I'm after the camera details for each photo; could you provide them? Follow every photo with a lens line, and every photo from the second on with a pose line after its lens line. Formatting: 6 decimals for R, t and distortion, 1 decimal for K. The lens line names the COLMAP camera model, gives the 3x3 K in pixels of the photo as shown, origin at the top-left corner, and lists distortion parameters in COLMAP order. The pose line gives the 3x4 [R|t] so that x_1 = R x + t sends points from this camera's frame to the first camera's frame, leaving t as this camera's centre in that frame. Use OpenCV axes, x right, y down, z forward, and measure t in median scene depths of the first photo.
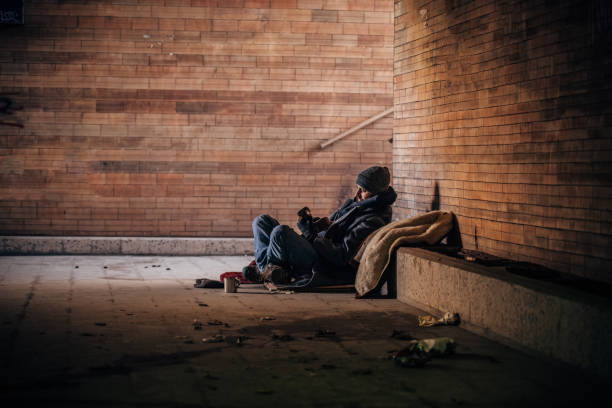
lens RADIAL K [[1711.4, 0, 306.0], [0, 1711.4, 204.0], [0, 0, 1]] dist [-0.091428, -0.044306]
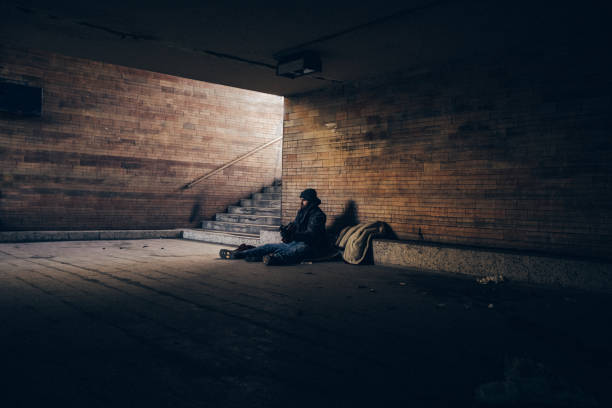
lens RADIAL K [[553.0, 0, 306.0], [0, 553.0, 204.0], [0, 0, 1]] dist [-0.002330, 0.094364]
pose [[0.838871, 0.010608, 0.544227, -0.247617], [-0.006315, 0.999932, -0.009757, -0.005915], [-0.544294, 0.004748, 0.838881, 0.337672]]
